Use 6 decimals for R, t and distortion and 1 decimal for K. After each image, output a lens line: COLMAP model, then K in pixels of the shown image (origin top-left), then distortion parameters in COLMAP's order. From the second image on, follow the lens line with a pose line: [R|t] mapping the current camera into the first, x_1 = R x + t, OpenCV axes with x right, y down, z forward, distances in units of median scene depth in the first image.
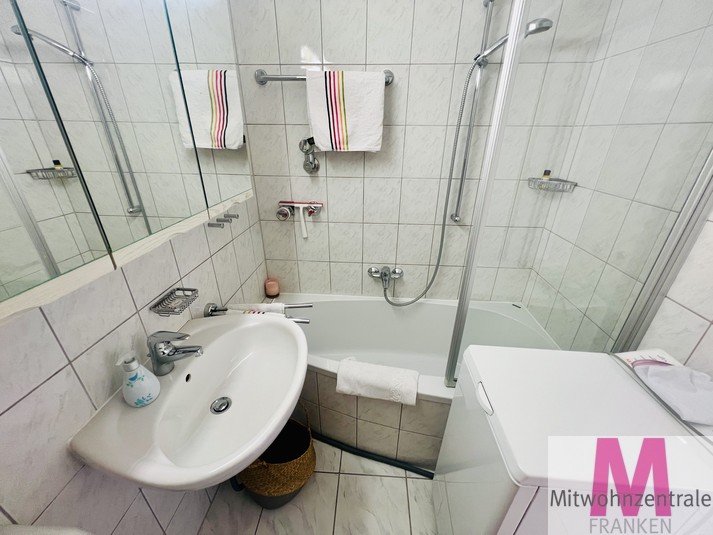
lens RADIAL K [[285.2, 0, 355.1], [0, 285.2, 267.5], [0, 0, 1]] dist [0.000511, -0.000516]
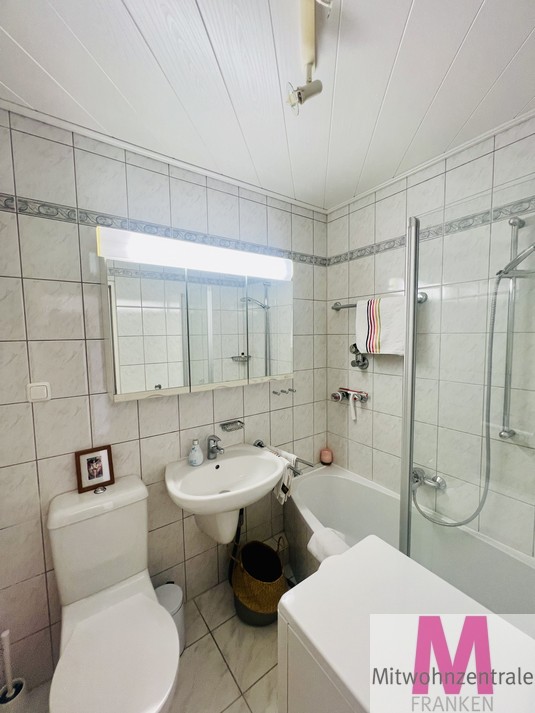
lens RADIAL K [[285.2, 0, 266.2], [0, 285.2, 356.0], [0, 0, 1]] dist [0.000511, -0.000516]
pose [[0.630015, 0.041186, -0.775490, 0.557093], [-0.312423, 0.927659, -0.204548, 0.004444], [0.710966, 0.371150, 0.597307, -0.069221]]
